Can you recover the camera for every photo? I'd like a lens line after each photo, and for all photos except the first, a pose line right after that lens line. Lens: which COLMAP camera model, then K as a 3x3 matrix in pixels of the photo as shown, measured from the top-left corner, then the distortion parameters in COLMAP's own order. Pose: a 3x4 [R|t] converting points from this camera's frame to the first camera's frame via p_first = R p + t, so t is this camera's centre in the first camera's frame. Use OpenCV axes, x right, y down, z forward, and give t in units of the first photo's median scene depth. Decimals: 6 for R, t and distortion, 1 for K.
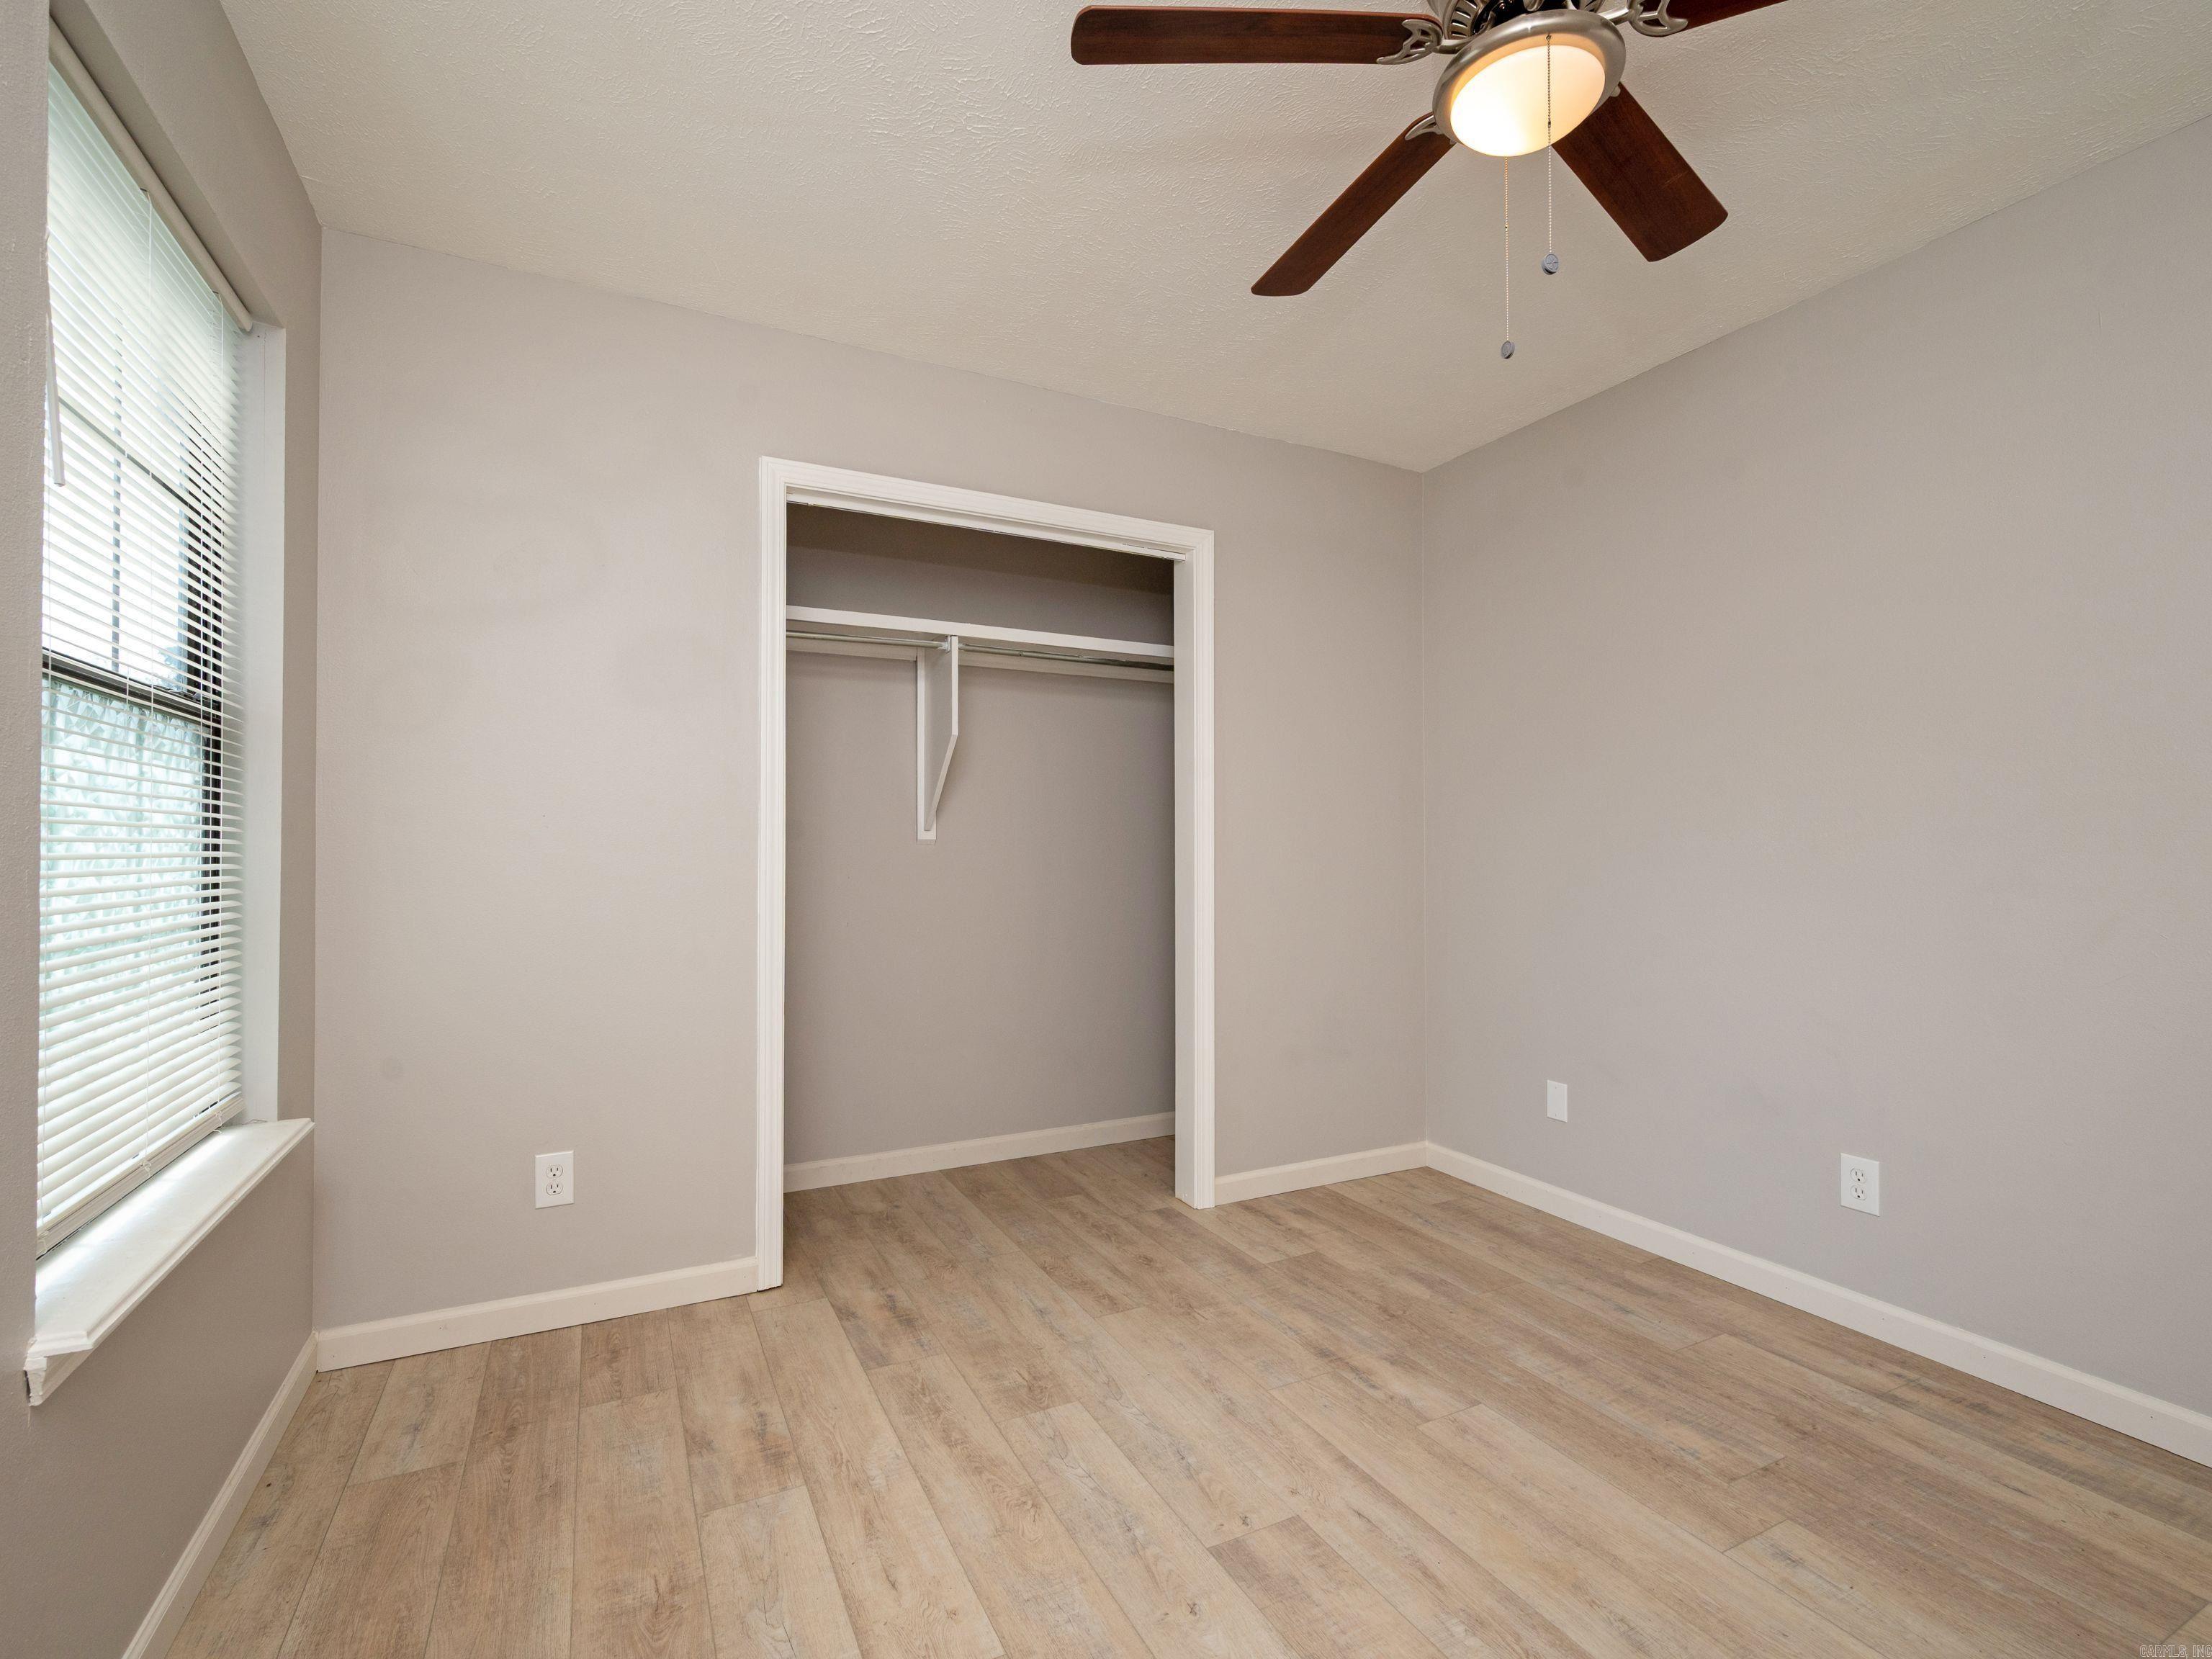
lens RADIAL K [[988.1, 0, 1042.0], [0, 988.1, 838.5], [0, 0, 1]] dist [0.002068, 0.000047]
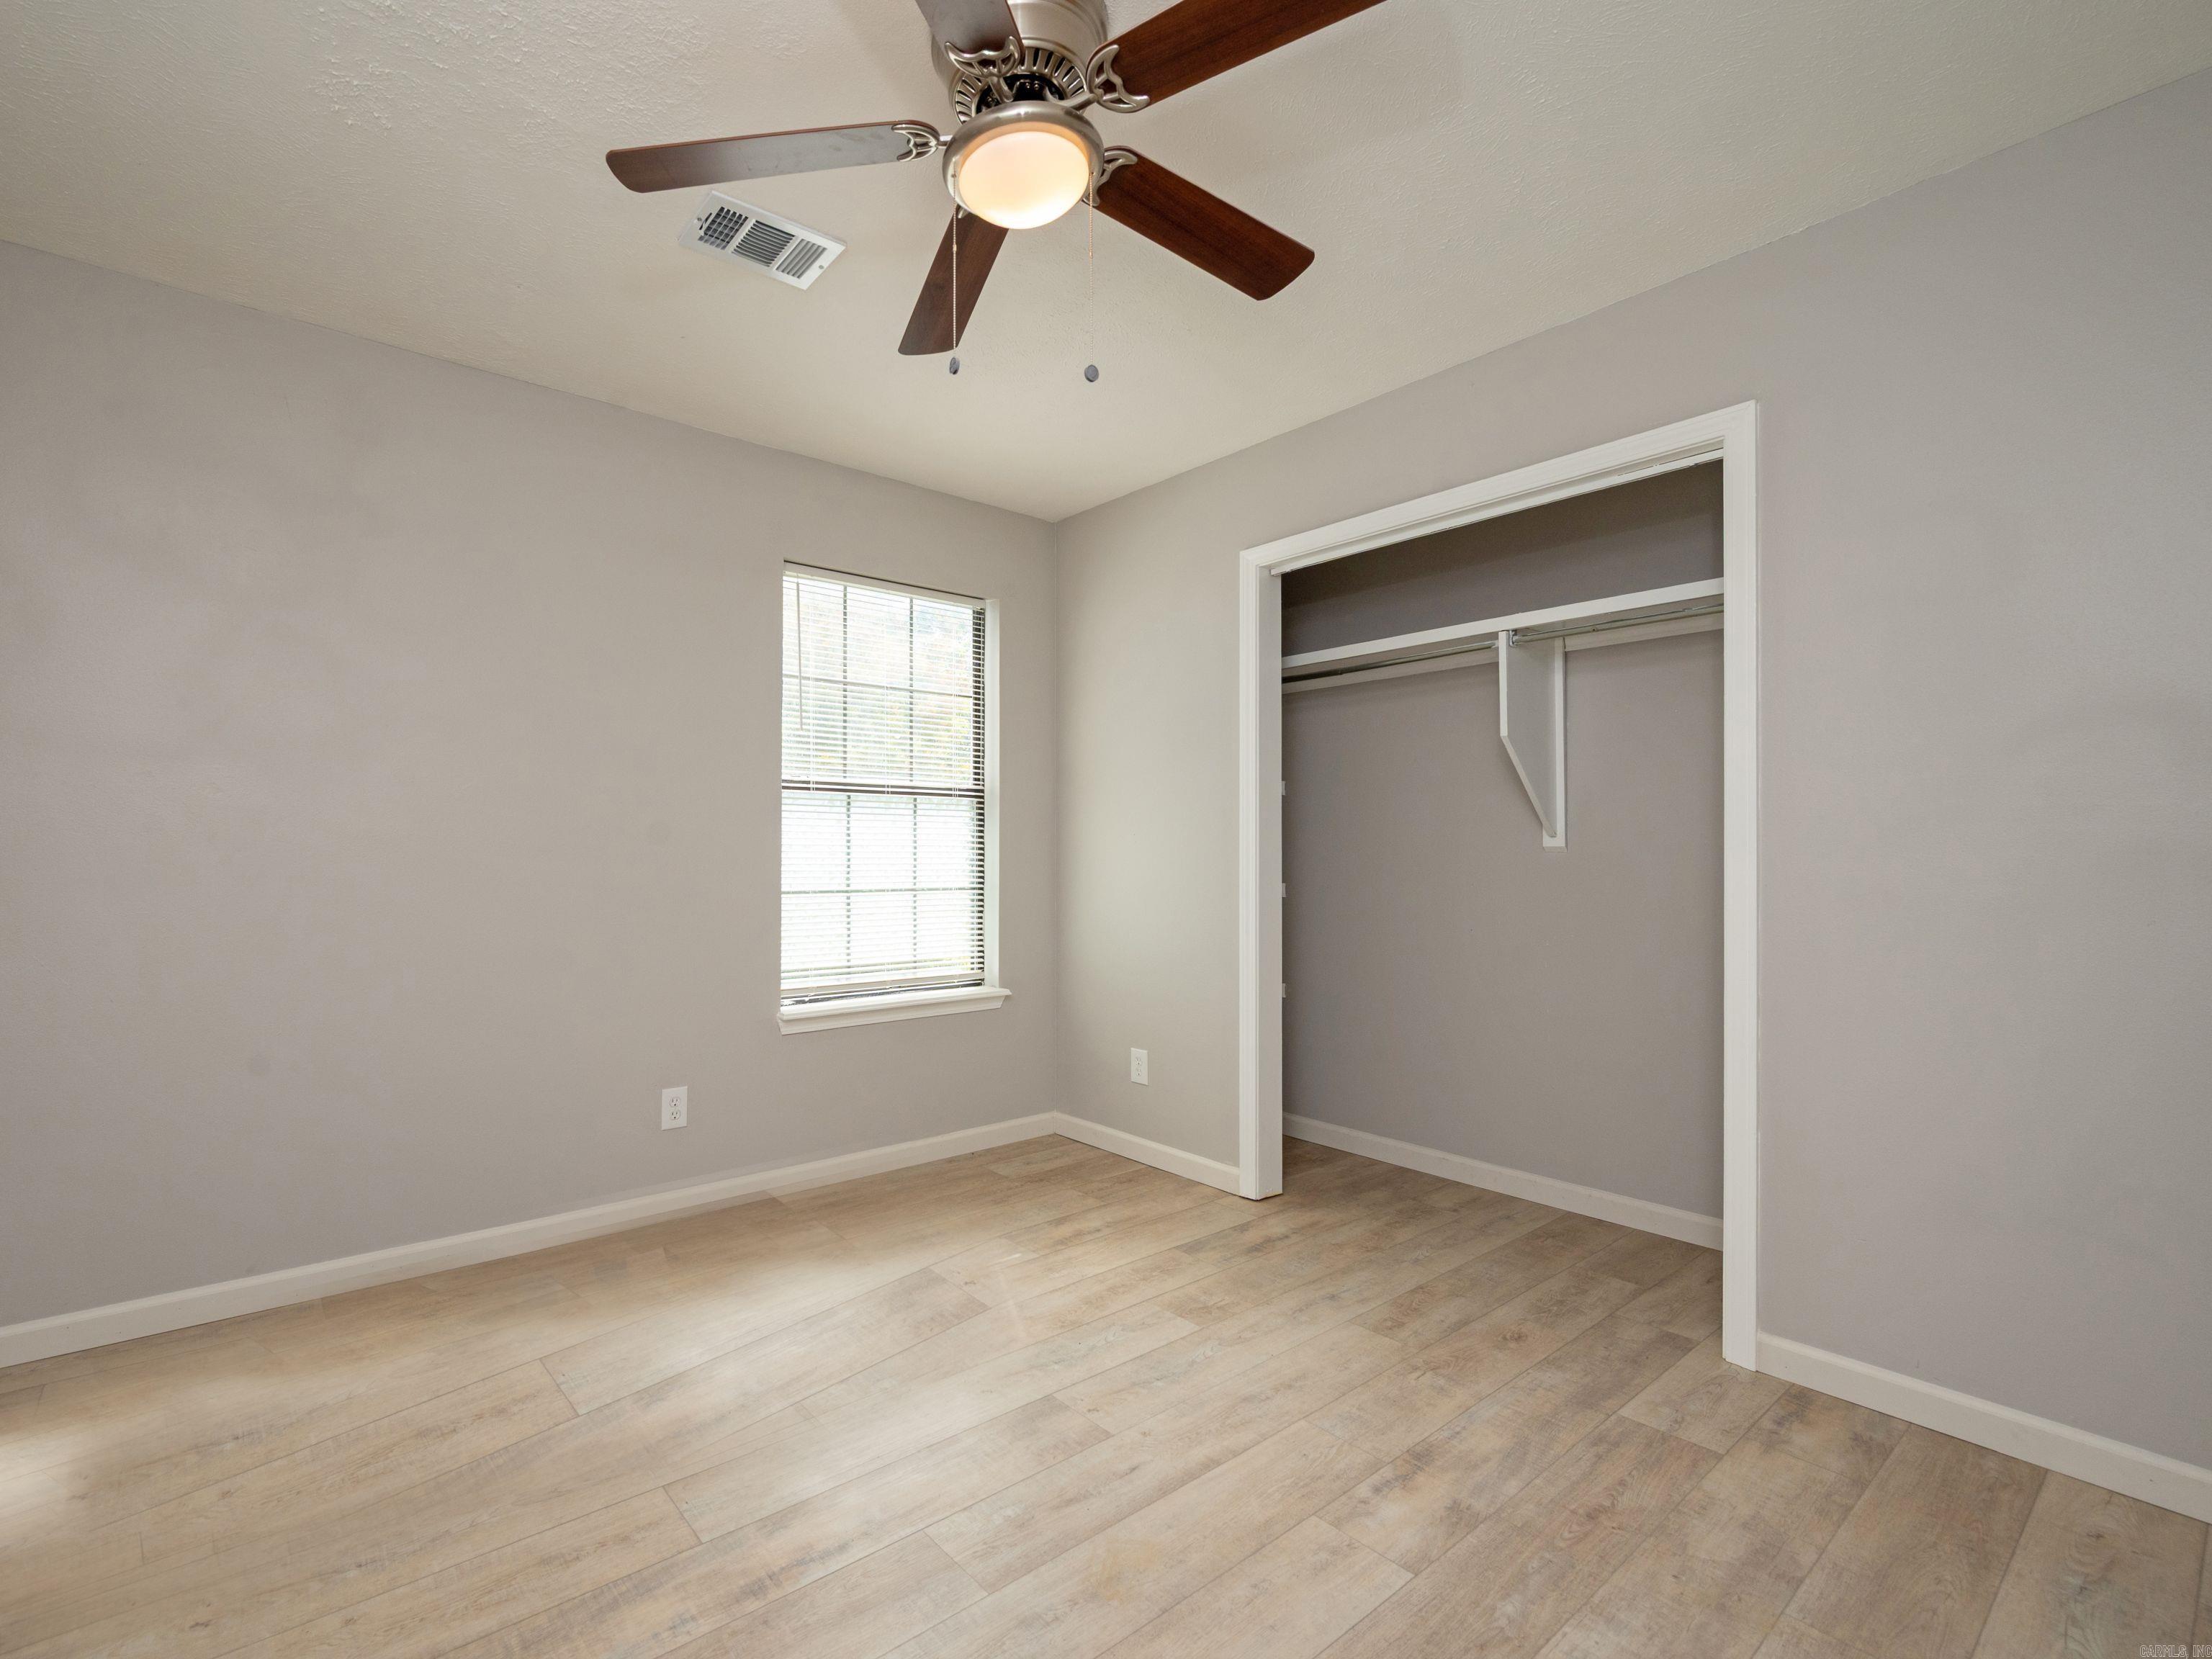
lens RADIAL K [[988.1, 0, 1042.0], [0, 988.1, 838.5], [0, 0, 1]] dist [0.002068, 0.000047]
pose [[0.244784, -0.015845, -0.969448, 0.872092], [0.008074, 0.999865, -0.014304, 0.004259], [0.969544, -0.004326, 0.244879, 0.409886]]
